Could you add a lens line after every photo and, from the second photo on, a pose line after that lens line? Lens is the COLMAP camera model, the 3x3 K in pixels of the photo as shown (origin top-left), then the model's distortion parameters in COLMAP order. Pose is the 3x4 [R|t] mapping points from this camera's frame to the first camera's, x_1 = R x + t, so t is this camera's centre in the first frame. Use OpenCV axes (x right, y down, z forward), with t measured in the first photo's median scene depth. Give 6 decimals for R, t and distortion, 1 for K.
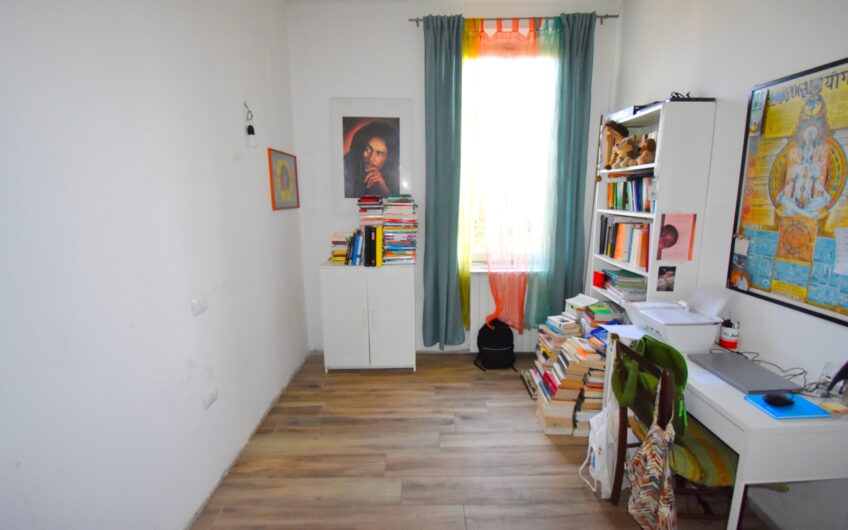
lens RADIAL K [[387.8, 0, 424.0], [0, 387.8, 265.0], [0, 0, 1]] dist [0.021009, -0.025460]
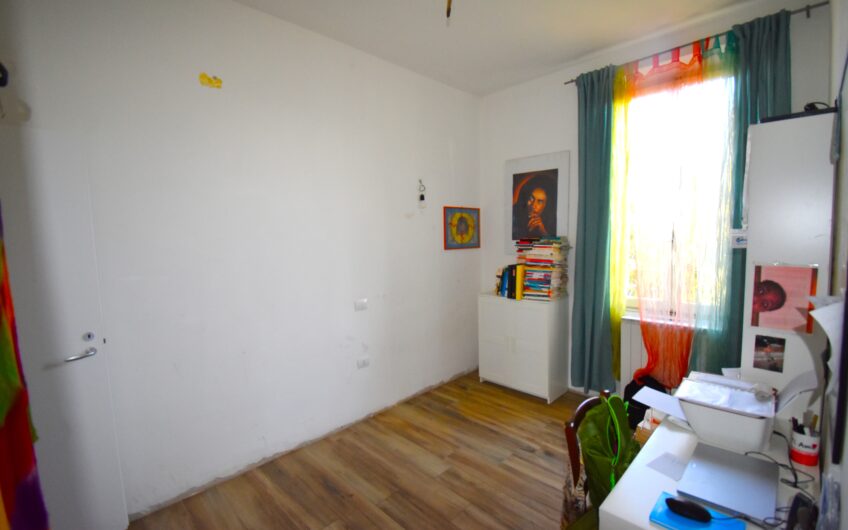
lens RADIAL K [[368.1, 0, 424.9], [0, 368.1, 264.0], [0, 0, 1]] dist [0.019415, -0.020764]
pose [[0.704333, 0.045432, -0.708415, 0.519095], [-0.108433, 0.993124, -0.044118, -0.025073], [0.701539, 0.107890, 0.704416, 0.025256]]
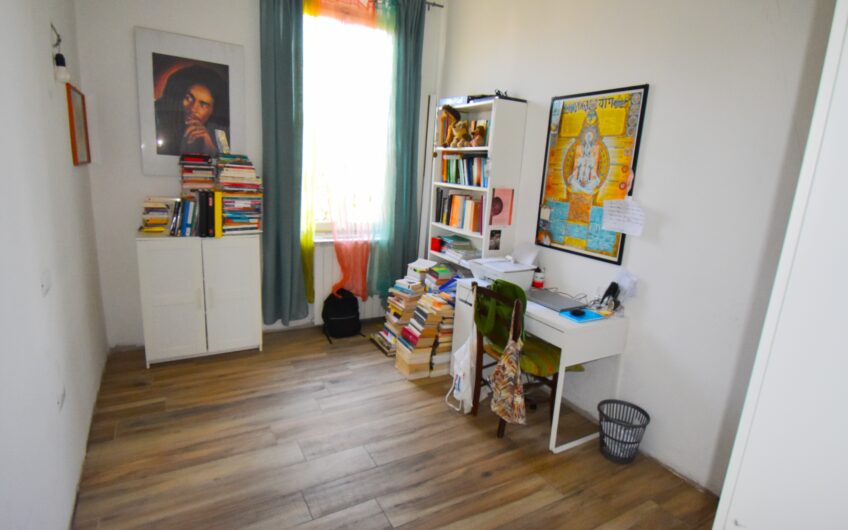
lens RADIAL K [[440.5, 0, 420.6], [0, 440.5, 266.3], [0, 0, 1]] dist [0.028783, -0.041809]
pose [[0.870431, -0.050129, 0.489731, -0.237704], [0.023655, 0.997912, 0.060103, 0.023209], [-0.491721, -0.040731, 0.869800, -0.107321]]
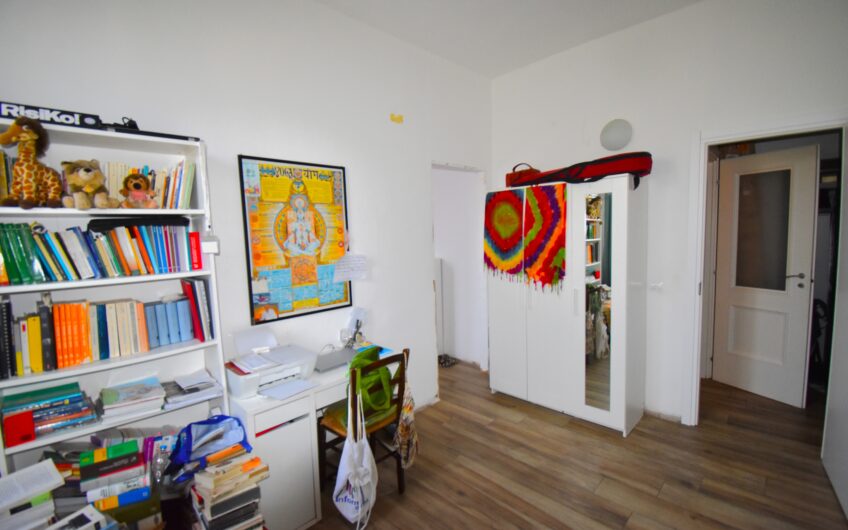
lens RADIAL K [[387.8, 0, 424.0], [0, 387.8, 265.0], [0, 0, 1]] dist [0.021009, -0.025460]
pose [[-0.711028, -0.033695, 0.702356, -0.261191], [0.161619, 0.964278, 0.209875, -0.190894], [-0.684338, 0.262742, -0.680182, 0.984554]]
